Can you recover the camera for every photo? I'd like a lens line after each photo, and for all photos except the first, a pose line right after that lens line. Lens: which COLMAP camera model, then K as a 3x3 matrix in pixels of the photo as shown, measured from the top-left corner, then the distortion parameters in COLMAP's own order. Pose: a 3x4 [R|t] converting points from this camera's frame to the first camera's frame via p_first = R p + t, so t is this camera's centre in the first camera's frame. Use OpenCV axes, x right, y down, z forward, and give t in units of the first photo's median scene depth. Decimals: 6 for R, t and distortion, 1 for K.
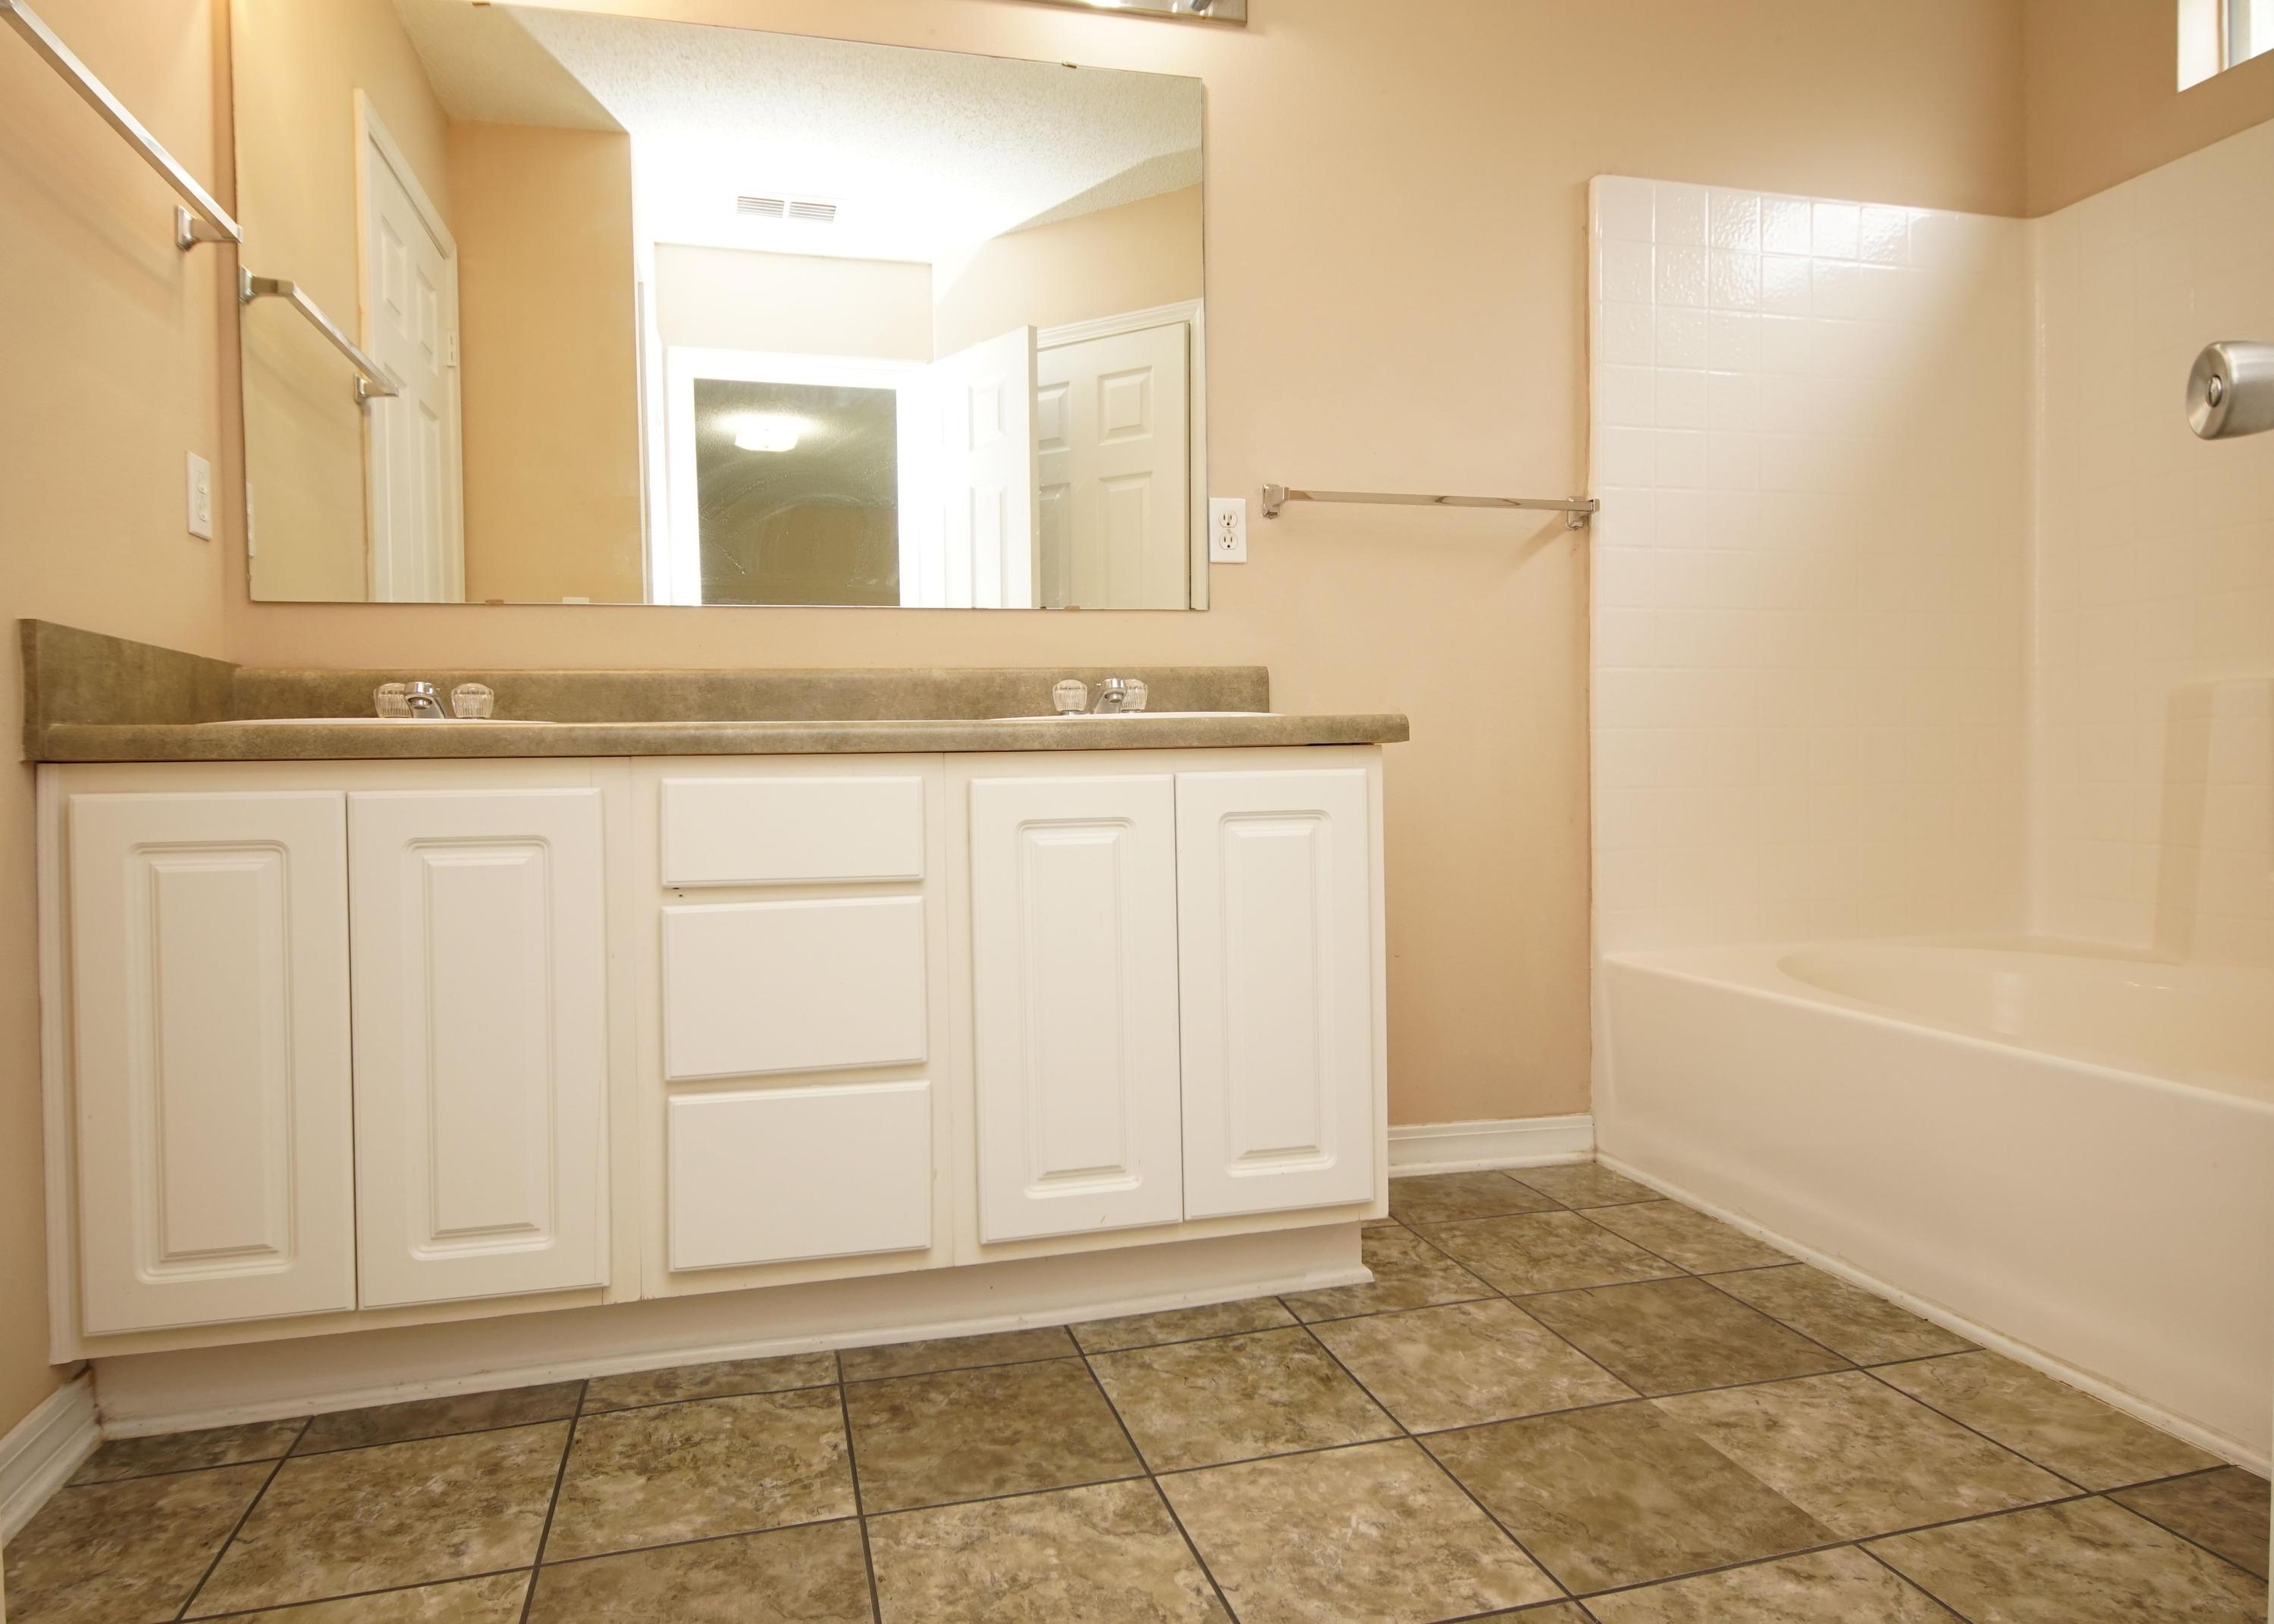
lens RADIAL K [[1361.4, 0, 1124.1], [0, 1361.4, 822.8], [0, 0, 1]] dist [0.013144, -0.007518]
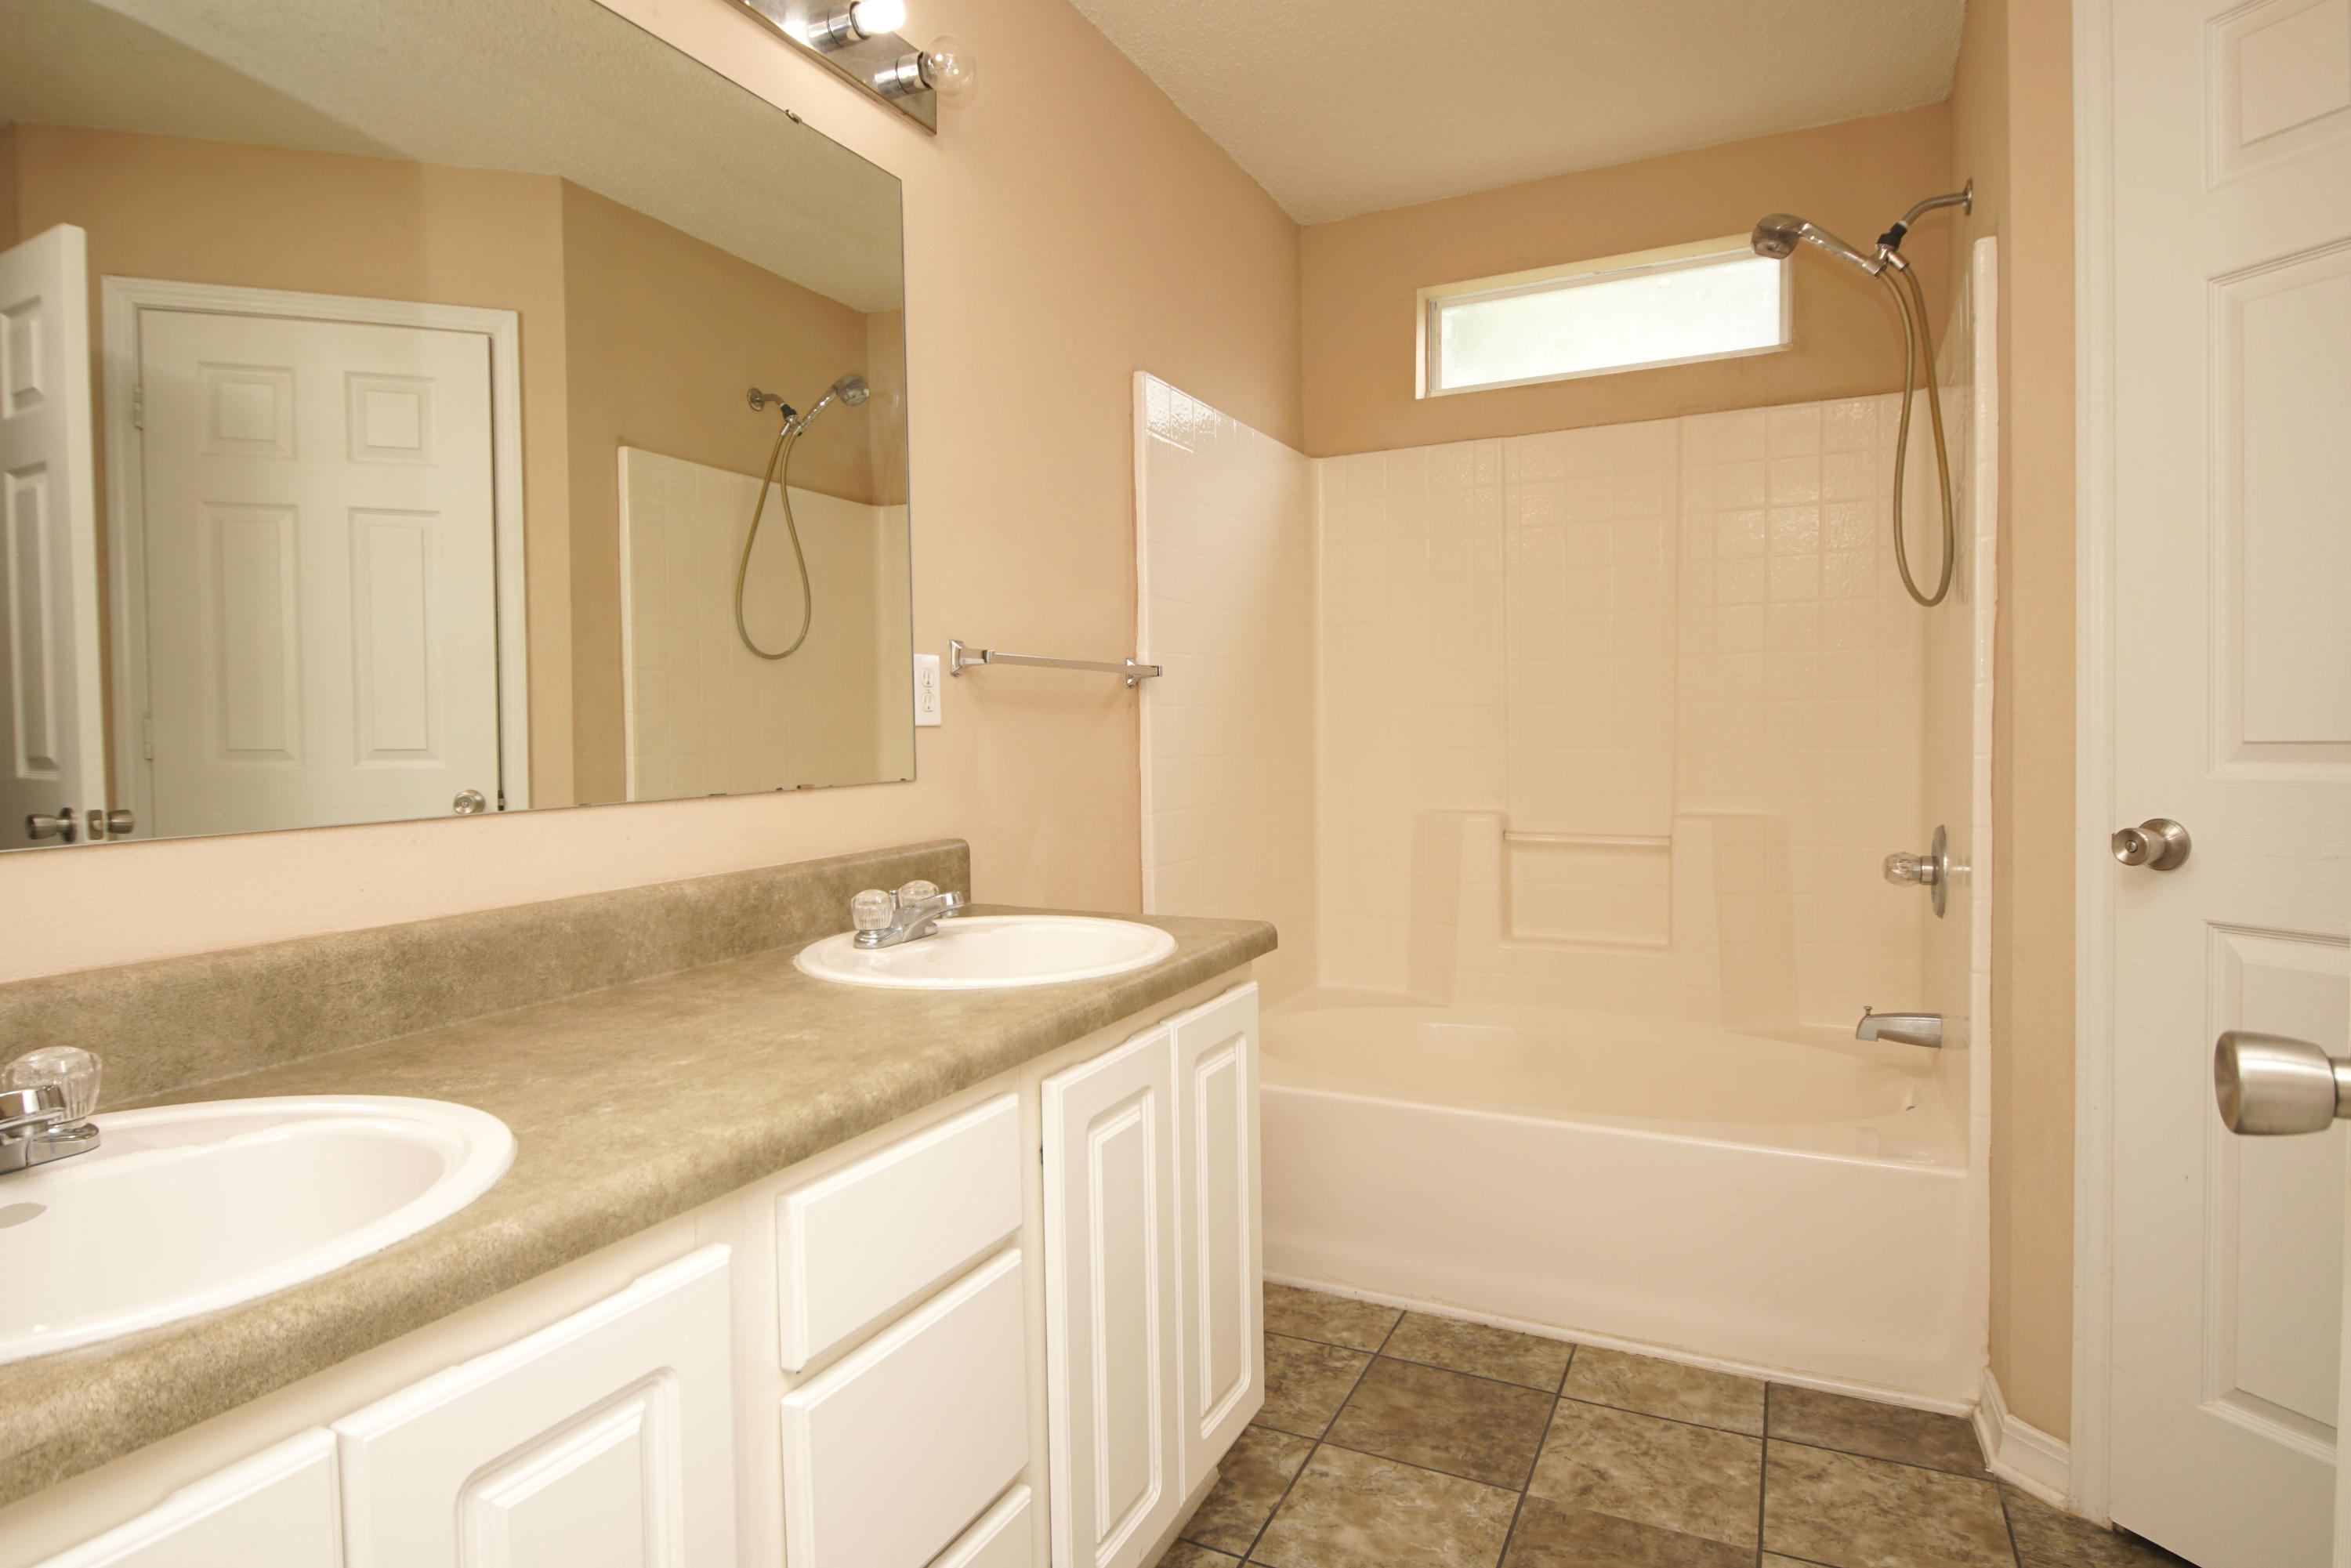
lens RADIAL K [[1297.3, 0, 1155.7], [0, 1297.3, 779.7], [0, 0, 1]] dist [0.031573, -0.028645]
pose [[0.648185, -0.024782, 0.761080, -0.625645], [0.030109, 0.999523, 0.006903, -0.205839], [-0.760888, 0.018440, 0.648622, 0.435727]]
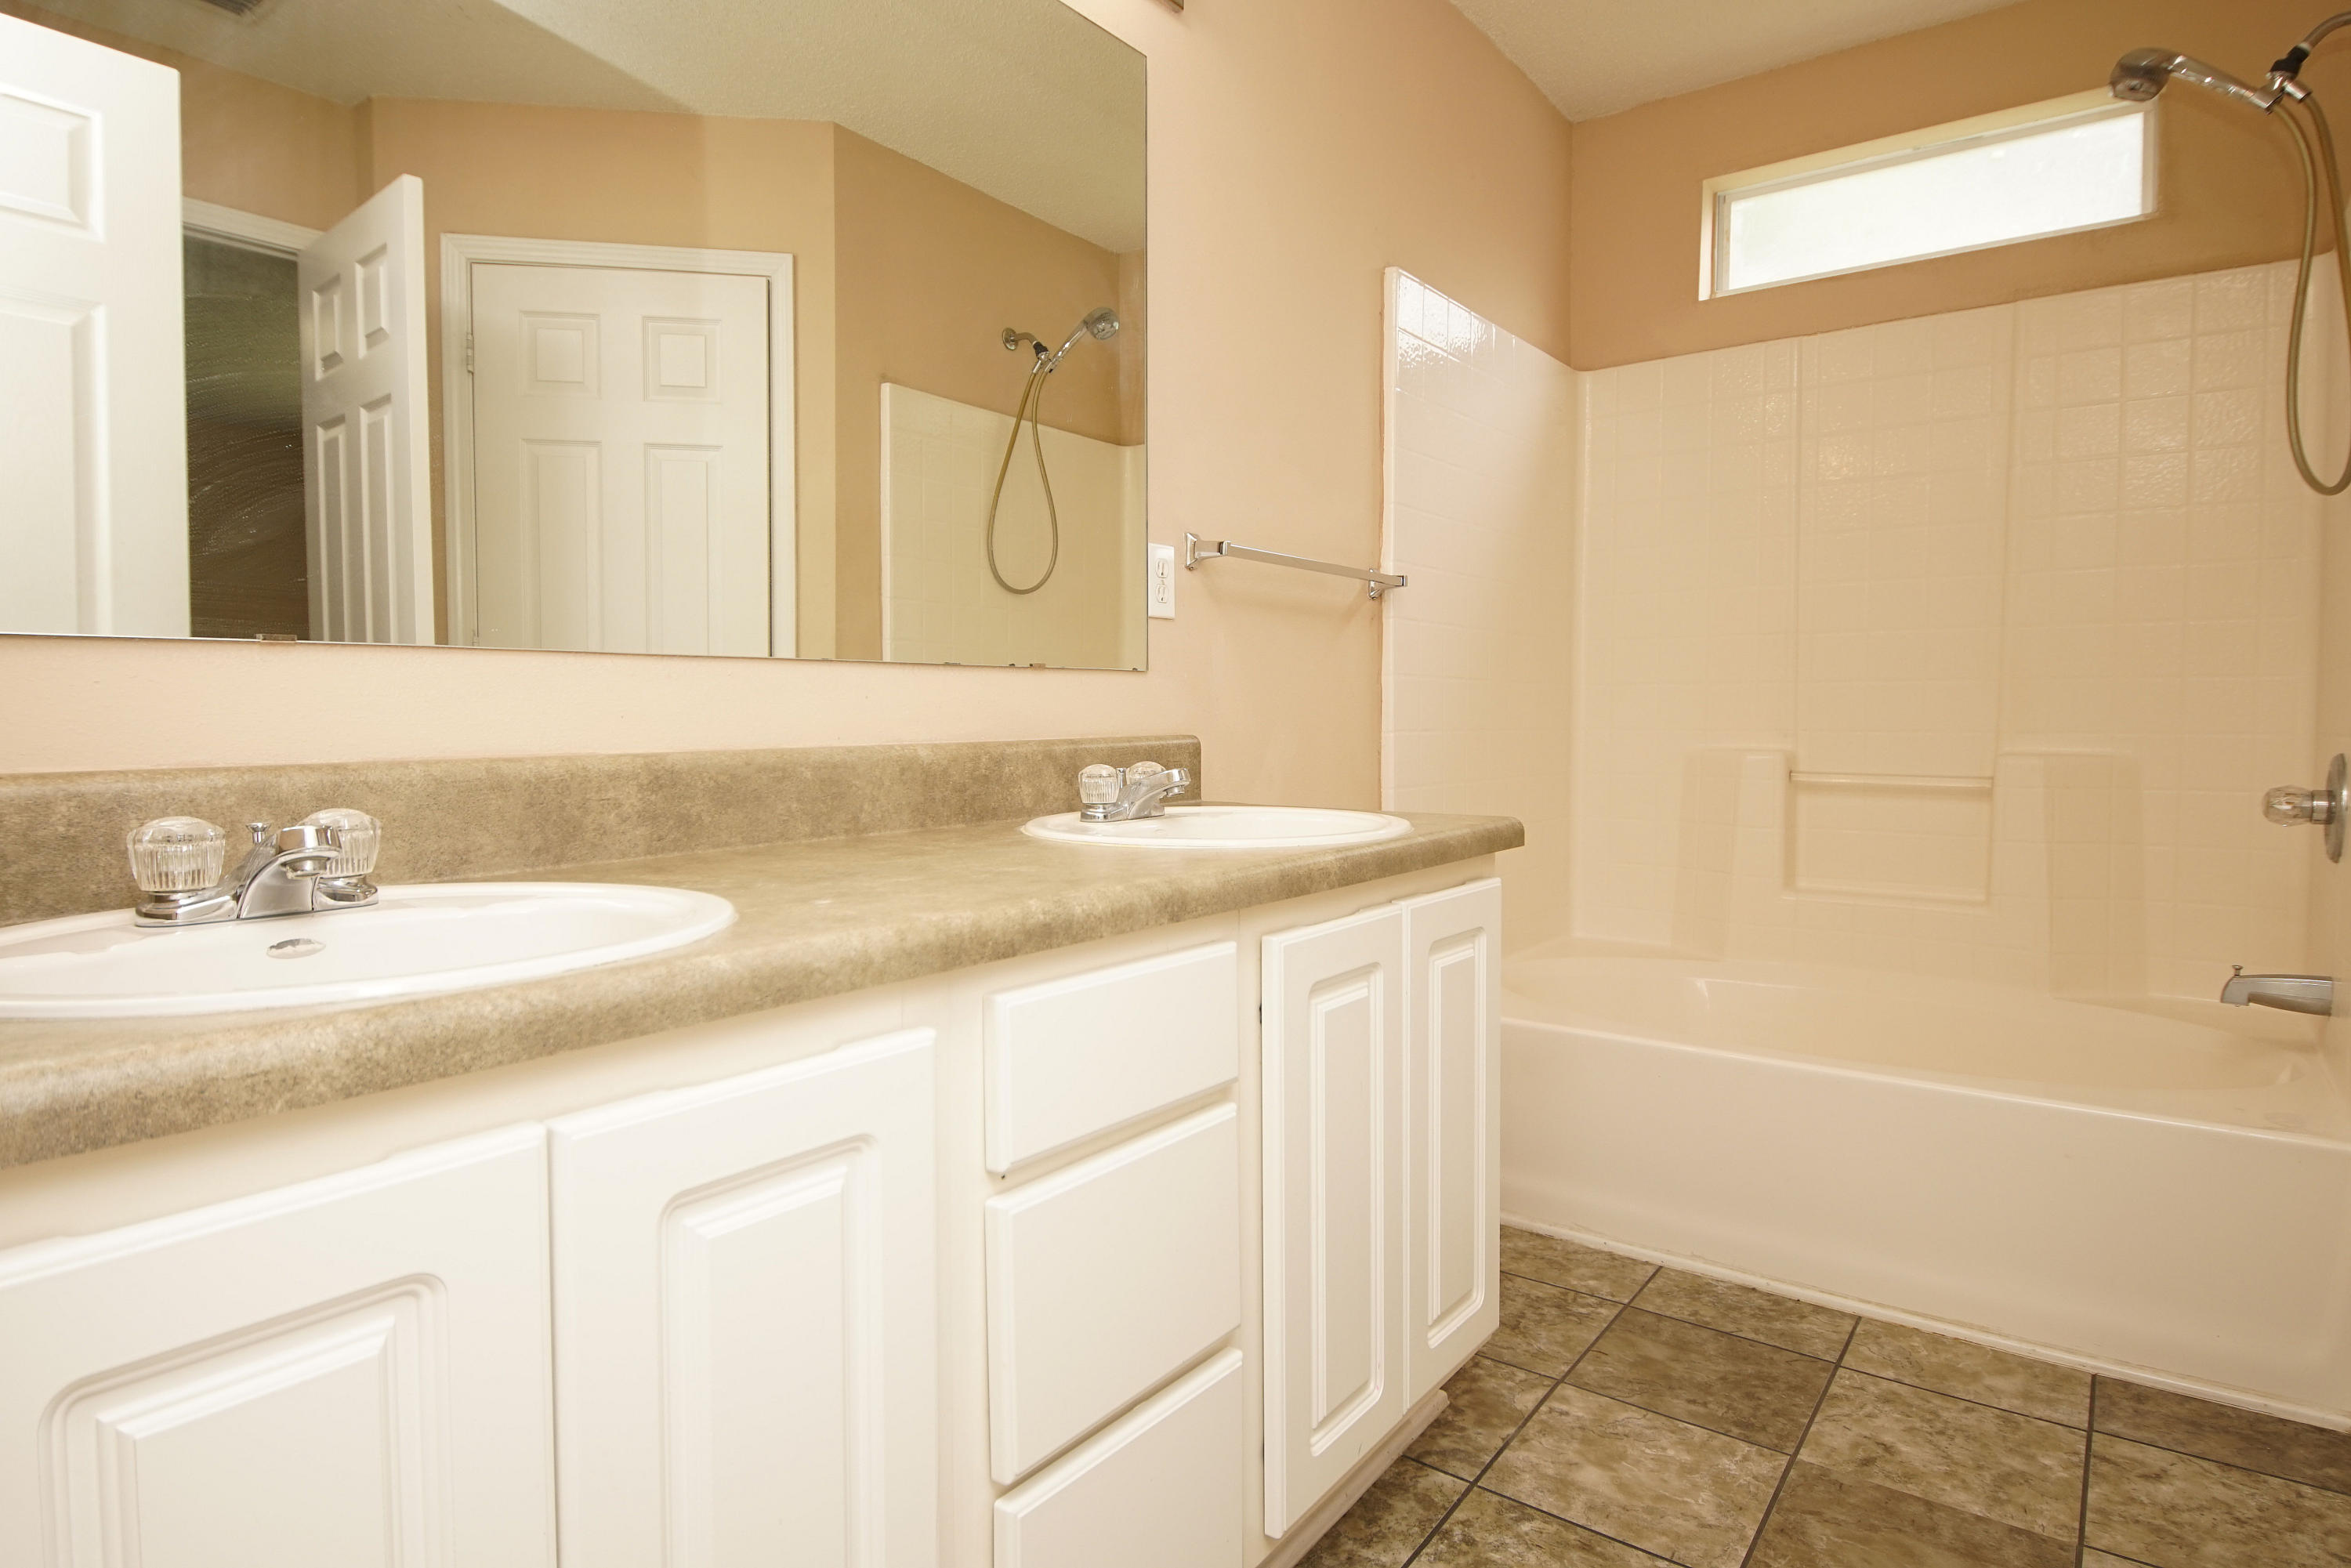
lens RADIAL K [[1297.3, 0, 1159.0], [0, 1297.3, 784.0], [0, 0, 1]] dist [0.031573, -0.028645]
pose [[0.779801, -0.018299, 0.625760, -0.594203], [0.011730, 0.999824, 0.014620, -0.125244], [-0.625918, -0.004061, 0.779878, 0.451768]]
